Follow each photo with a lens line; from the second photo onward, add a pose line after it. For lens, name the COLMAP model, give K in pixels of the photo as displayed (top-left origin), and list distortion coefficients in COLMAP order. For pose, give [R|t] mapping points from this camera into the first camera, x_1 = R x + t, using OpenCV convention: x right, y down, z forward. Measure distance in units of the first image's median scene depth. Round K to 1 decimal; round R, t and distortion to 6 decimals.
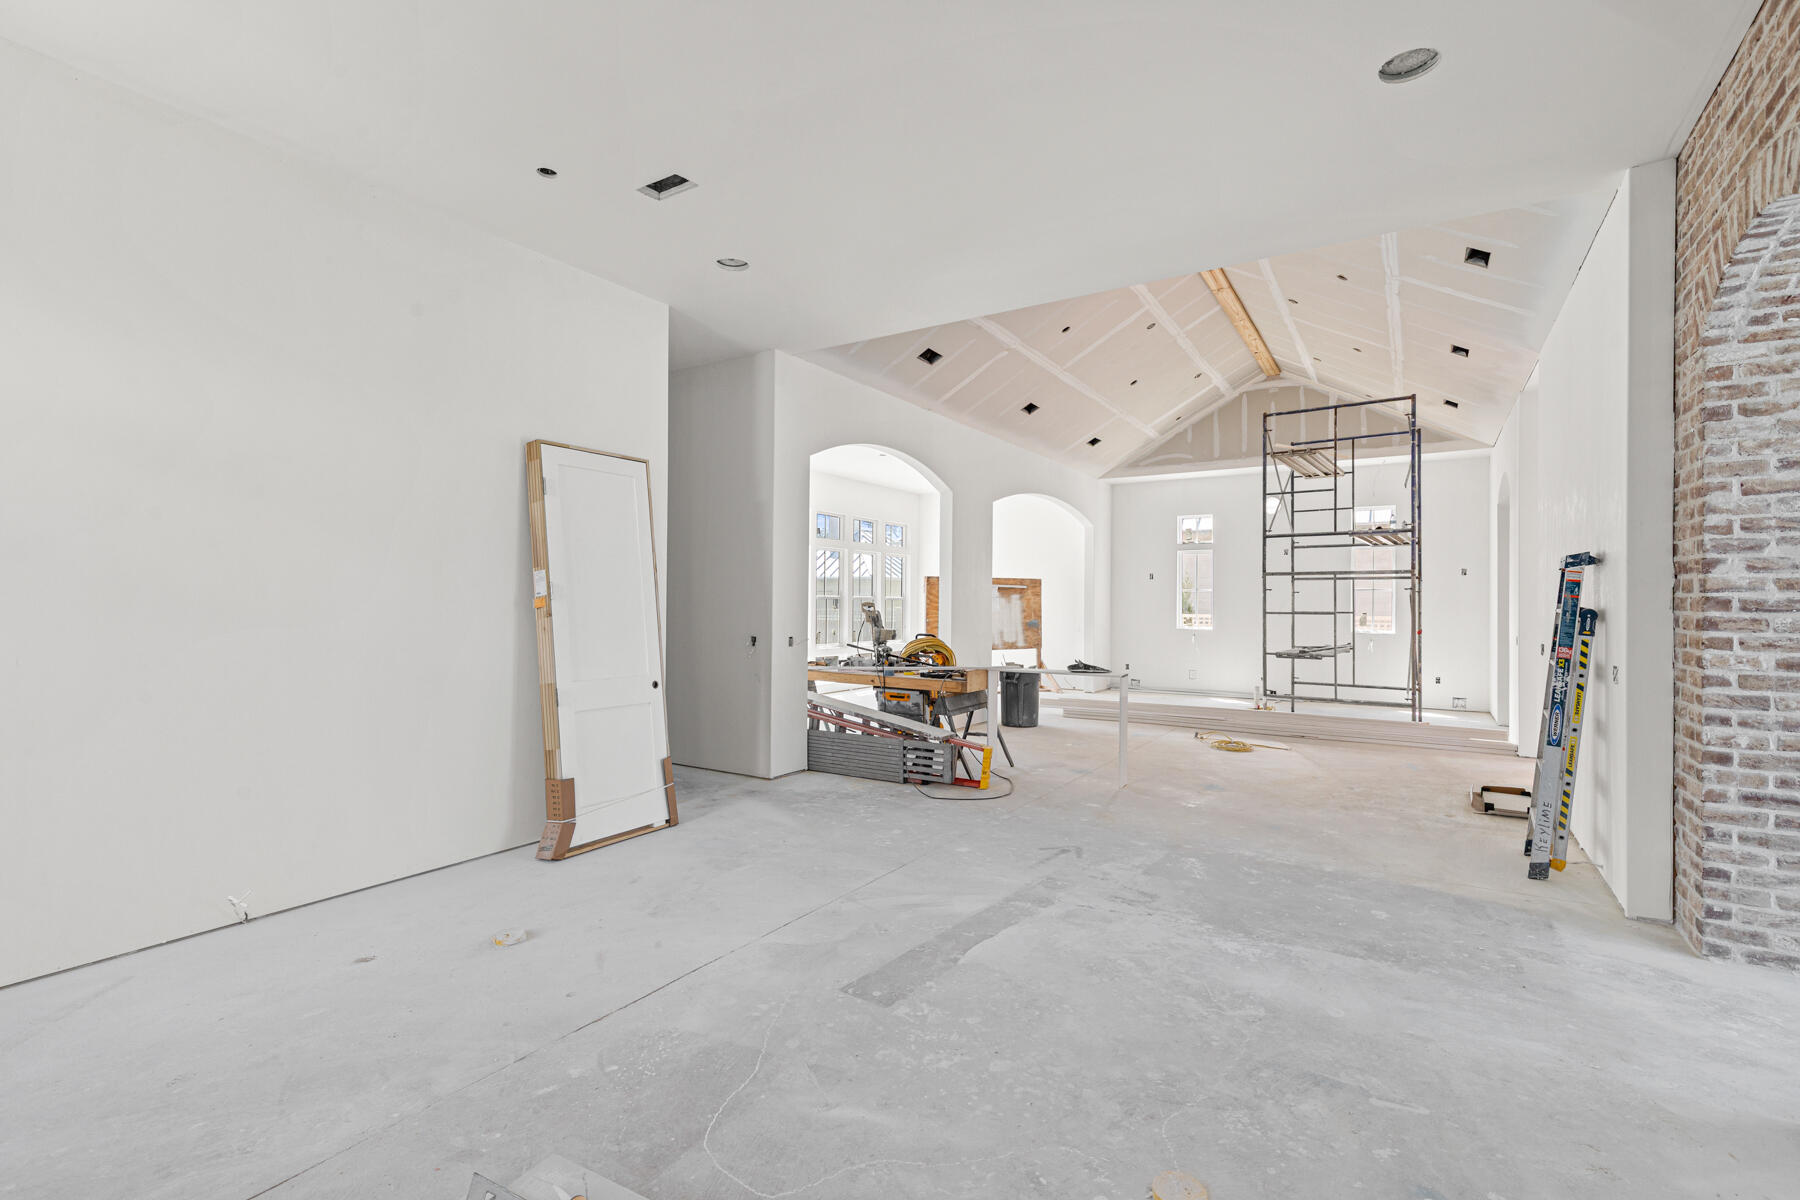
lens RADIAL K [[819.2, 0, 893.4], [0, 819.2, 600.9], [0, 0, 1]] dist [0.003633, 0.000874]
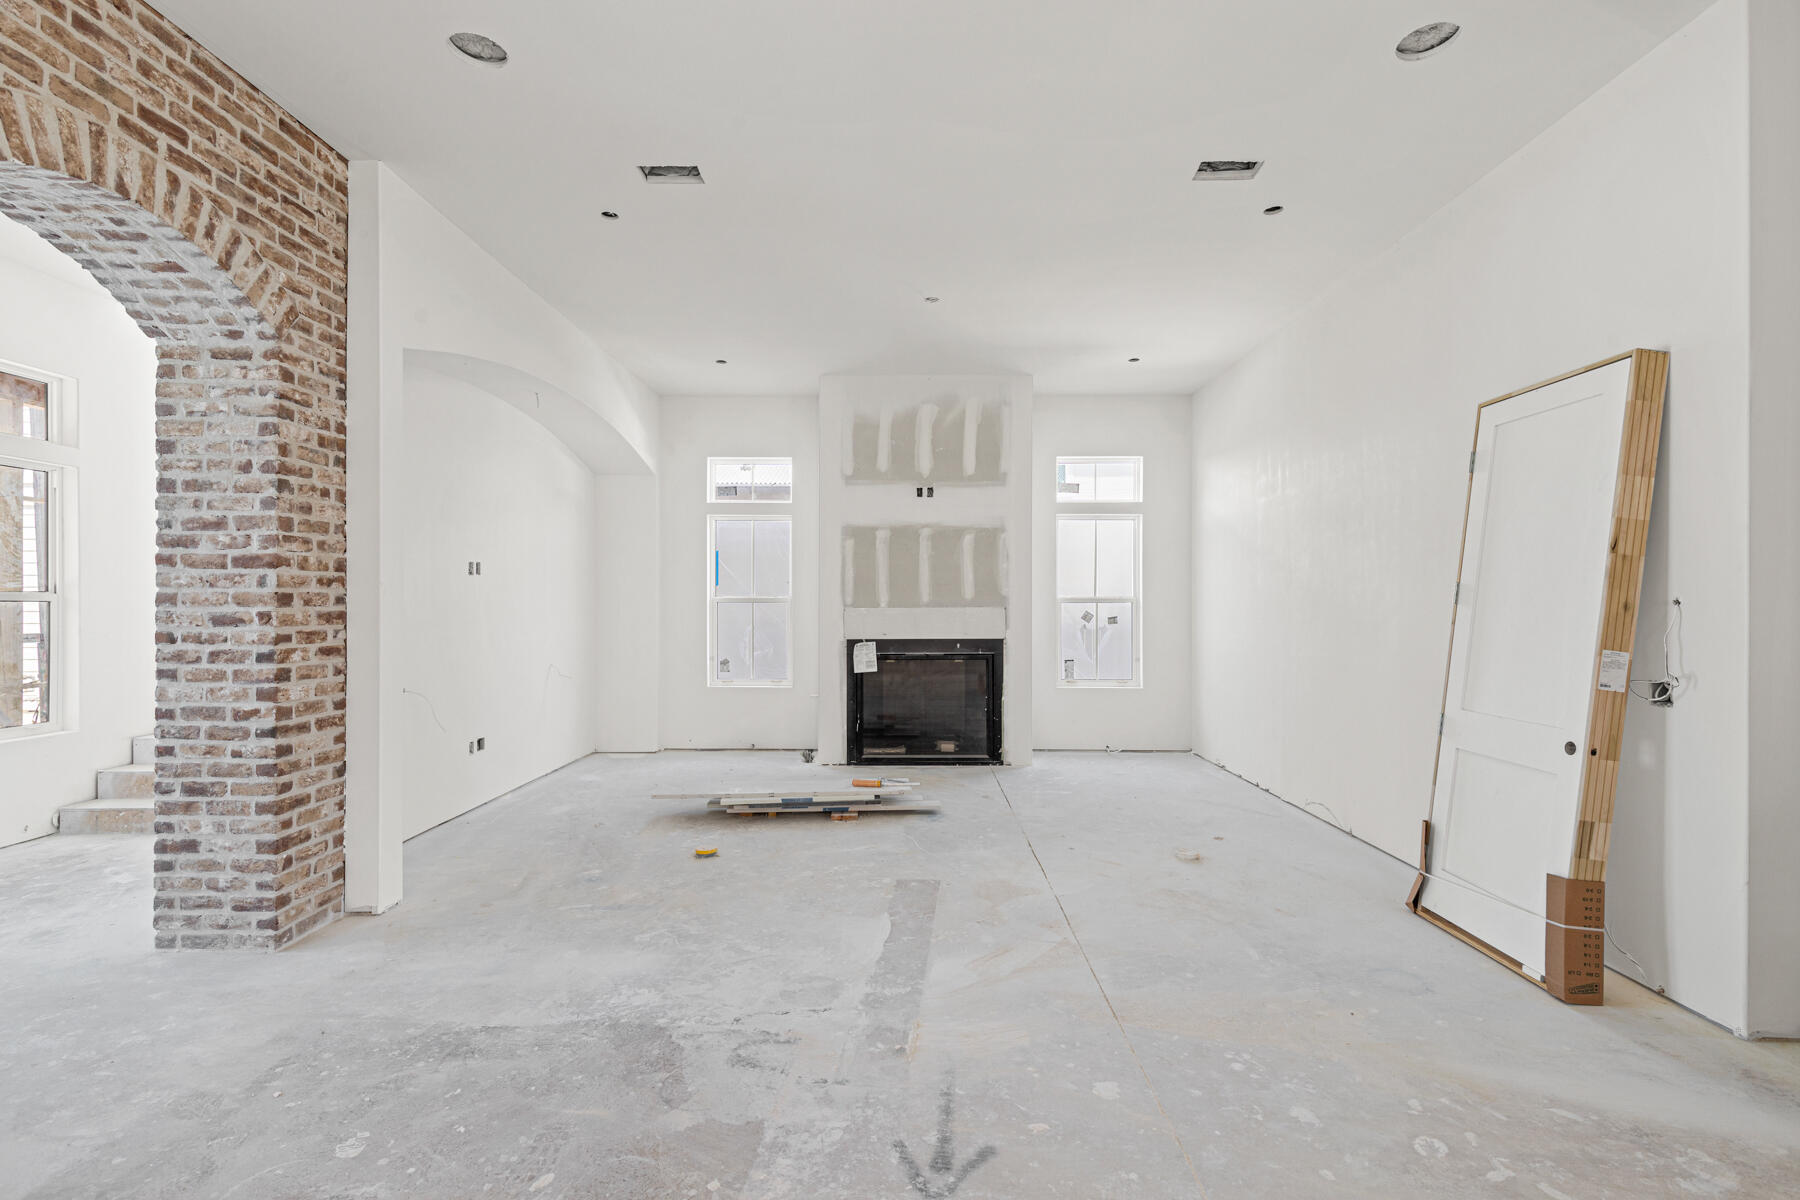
lens RADIAL K [[819.2, 0, 895.9], [0, 819.2, 606.4], [0, 0, 1]] dist [0.003633, 0.000874]
pose [[-0.852874, -0.005823, -0.522084, 0.604455], [-0.005722, 0.999982, -0.001807, 0.007144], [0.522085, 0.001446, -0.852892, 1.779361]]
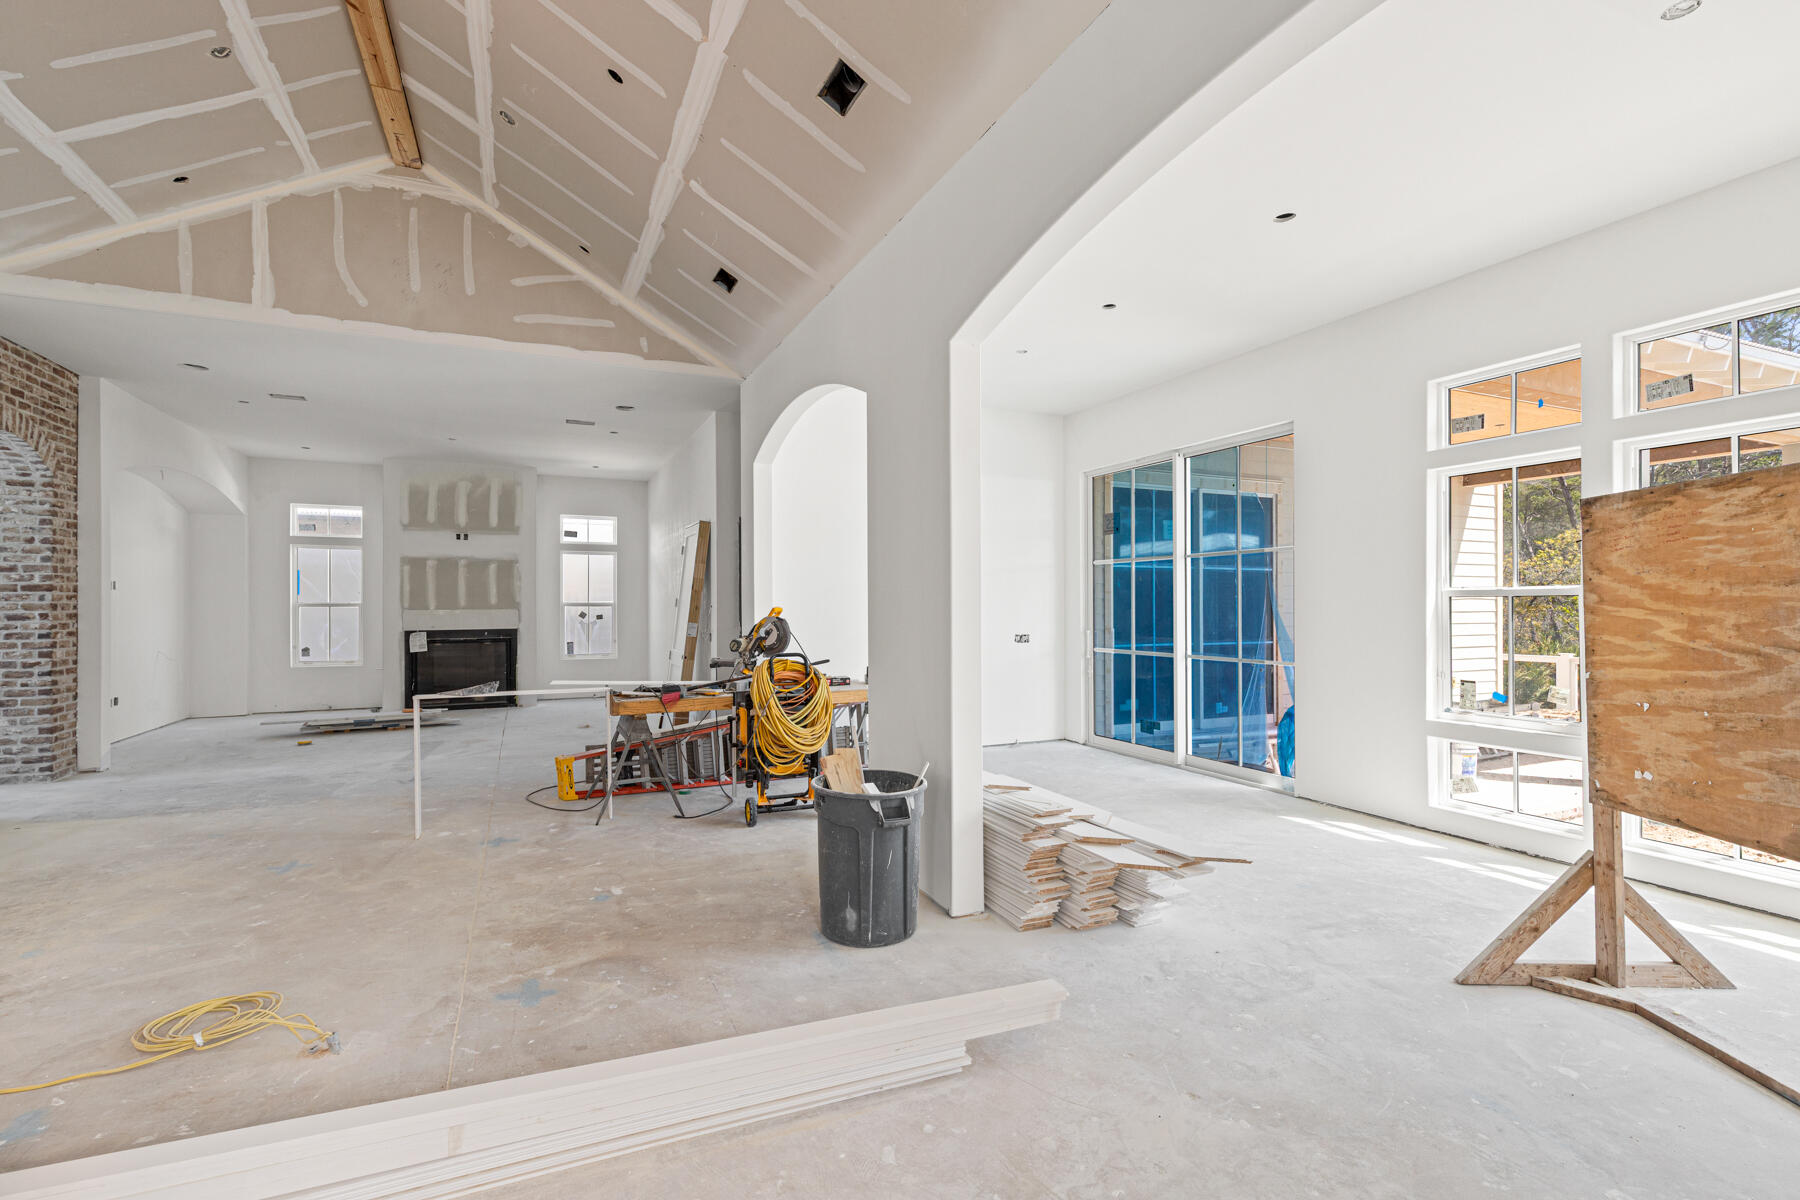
lens RADIAL K [[819.2, 0, 904.6], [0, 819.2, 605.6], [0, 0, 1]] dist [0.003633, 0.000874]
pose [[-0.538976, -0.005261, -0.842305, 1.133350], [0.000040, 0.999980, -0.006271, 0.009712], [0.842321, -0.003413, -0.538965, 2.996402]]
